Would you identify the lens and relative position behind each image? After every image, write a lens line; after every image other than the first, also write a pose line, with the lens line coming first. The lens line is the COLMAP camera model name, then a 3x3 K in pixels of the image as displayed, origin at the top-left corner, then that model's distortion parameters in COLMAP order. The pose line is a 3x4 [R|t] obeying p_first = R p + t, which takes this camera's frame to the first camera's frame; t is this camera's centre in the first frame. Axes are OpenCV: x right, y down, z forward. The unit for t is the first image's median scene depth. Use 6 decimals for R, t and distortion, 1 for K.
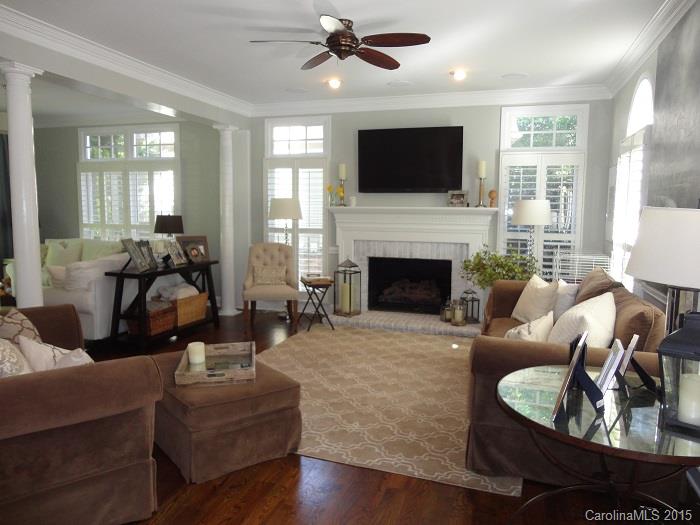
lens RADIAL K [[507.8, 0, 348.4], [0, 507.8, 258.5], [0, 0, 1]] dist [-0.034924, 0.036751]
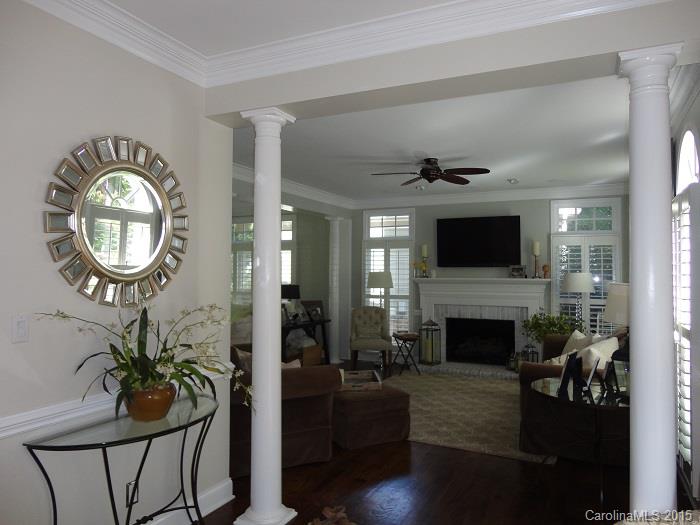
lens RADIAL K [[507.8, 0, 348.4], [0, 507.8, 258.5], [0, 0, 1]] dist [-0.034924, 0.036751]
pose [[0.991184, -0.007783, -0.132263, -0.035502], [-0.009719, 0.991313, -0.131163, 0.019238], [0.132135, 0.131292, 0.982498, -0.301202]]
